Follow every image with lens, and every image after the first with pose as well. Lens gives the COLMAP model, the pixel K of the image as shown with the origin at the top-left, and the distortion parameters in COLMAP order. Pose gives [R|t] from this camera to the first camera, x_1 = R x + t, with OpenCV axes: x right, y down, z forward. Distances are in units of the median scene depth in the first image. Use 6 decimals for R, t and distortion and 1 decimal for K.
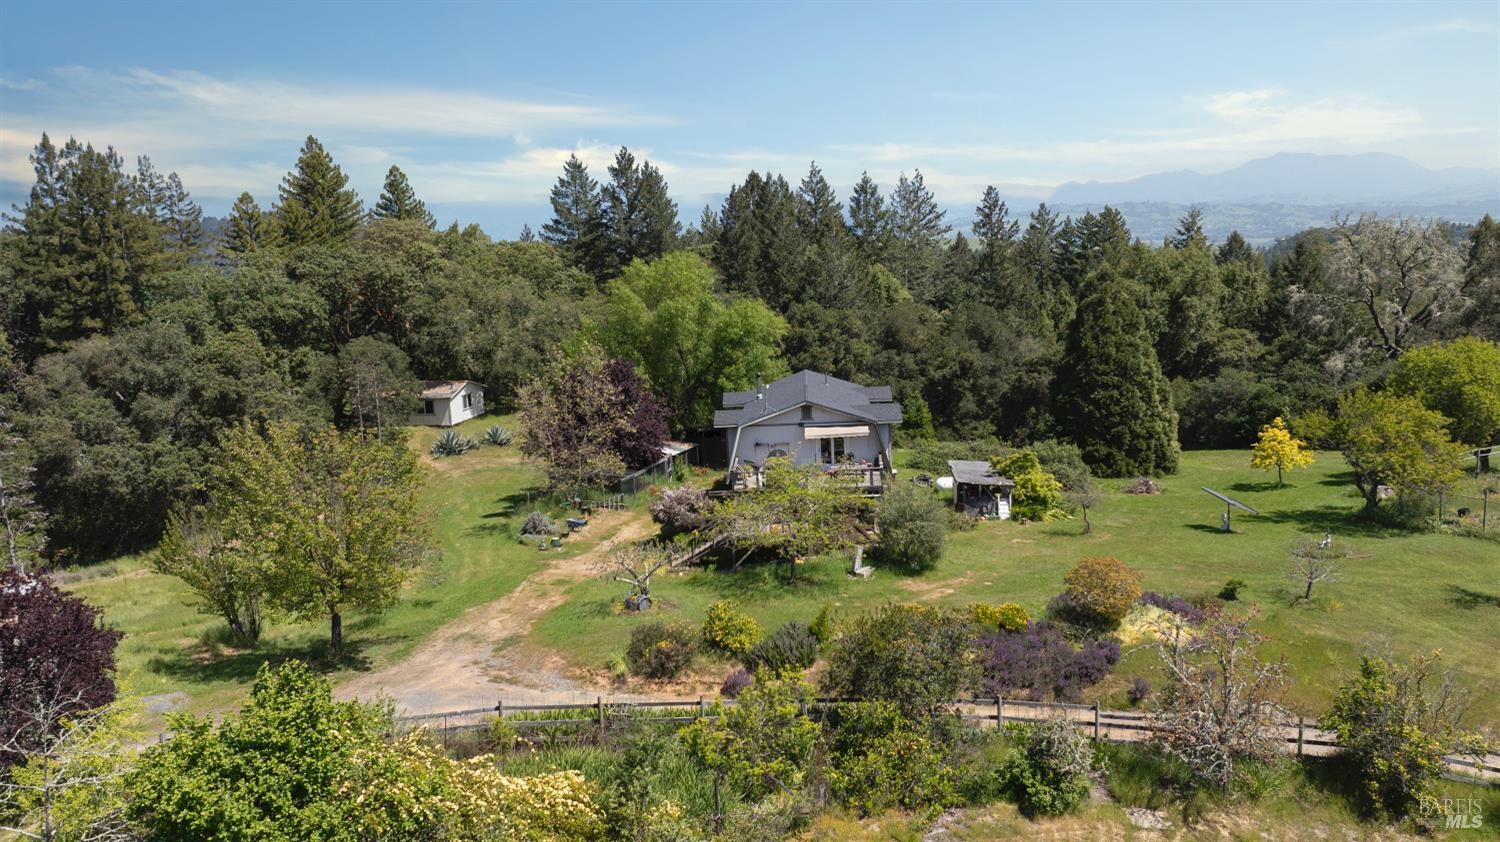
lens RADIAL K [[1197.9, 0, 750.0], [0, 1197.9, 421.0], [0, 0, 1]] dist [-0.012463, -0.002573]
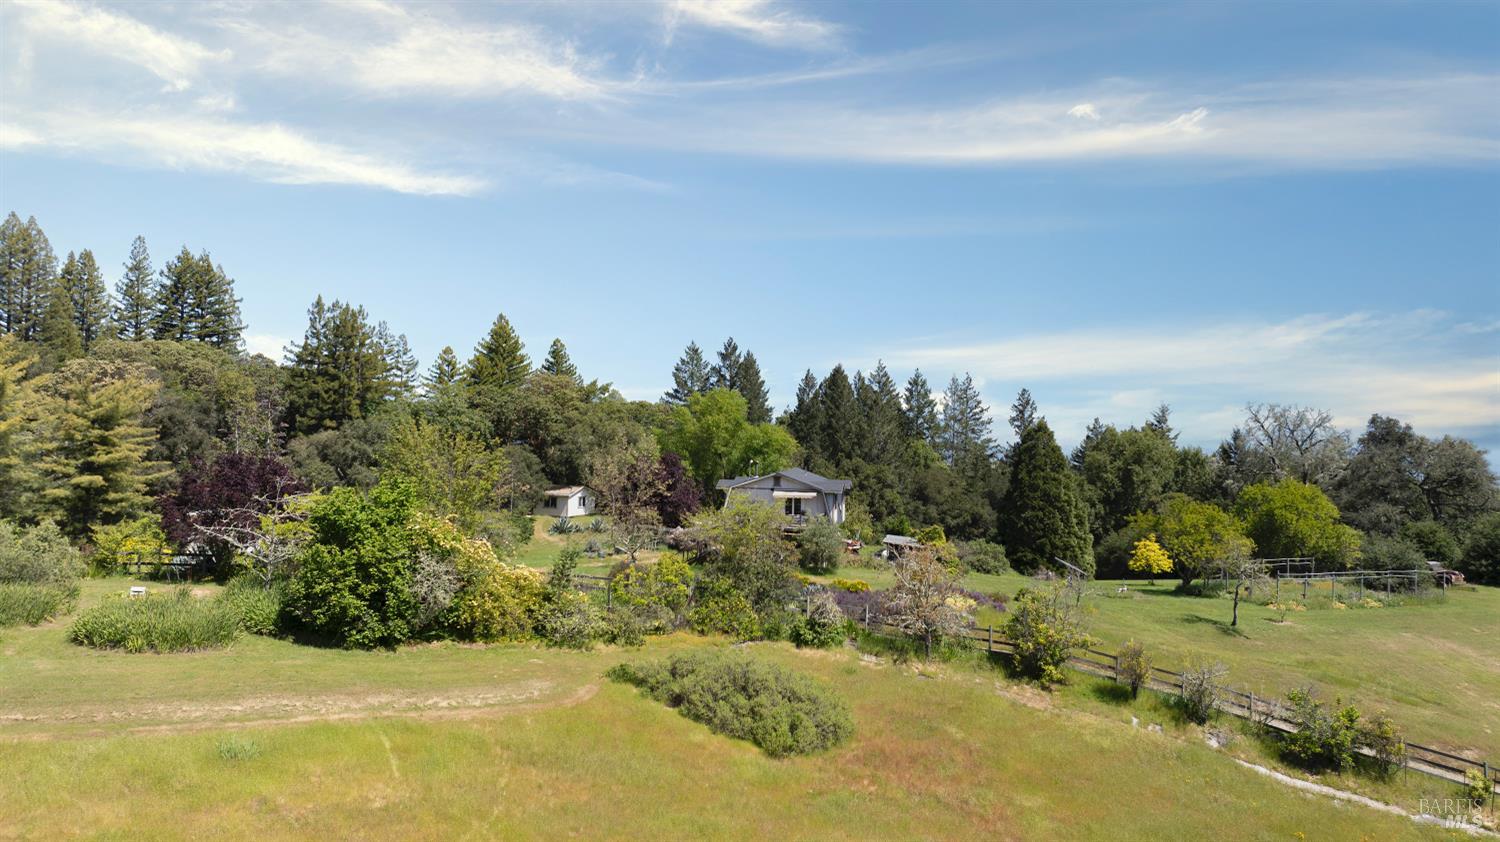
lens RADIAL K [[1067.6, 0, 750.0], [0, 1067.6, 421.0], [0, 0, 1]] dist [-0.006849, 0.002948]
pose [[0.988855, 0.066757, -0.133074, 0.111179], [-0.089762, 0.980437, -0.175176, 0.092234], [0.118776, 0.185169, 0.975502, -0.179554]]
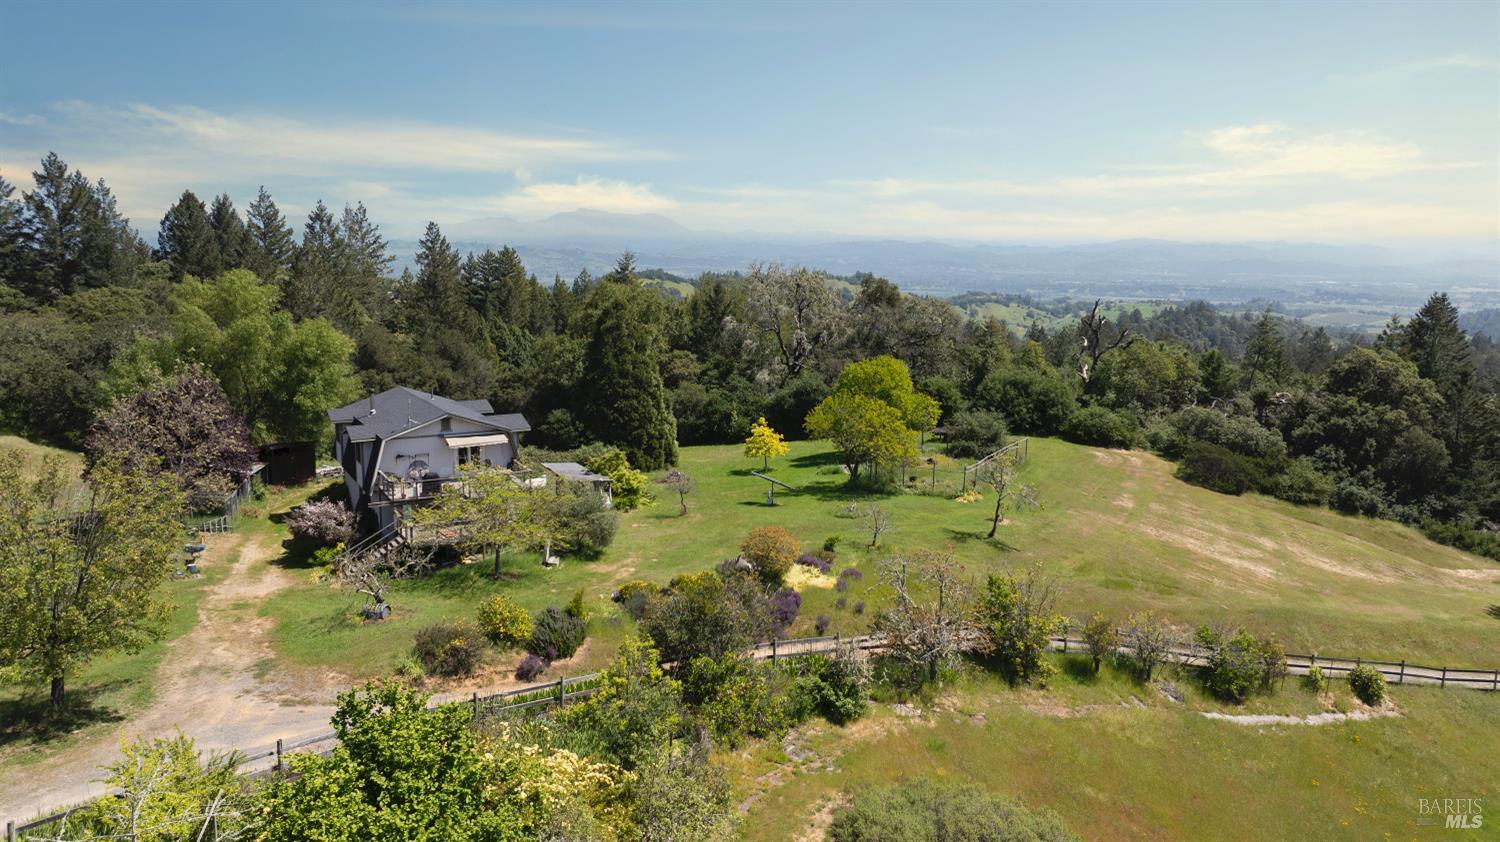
lens RADIAL K [[1059.1, 0, 750.0], [0, 1059.1, 421.0], [0, 0, 1]] dist [0.004620, 0.001435]
pose [[0.840658, -0.032613, 0.540583, -0.144455], [0.039194, 0.999231, -0.000668, 0.000698], [-0.540146, 0.021749, 0.841290, 0.027715]]
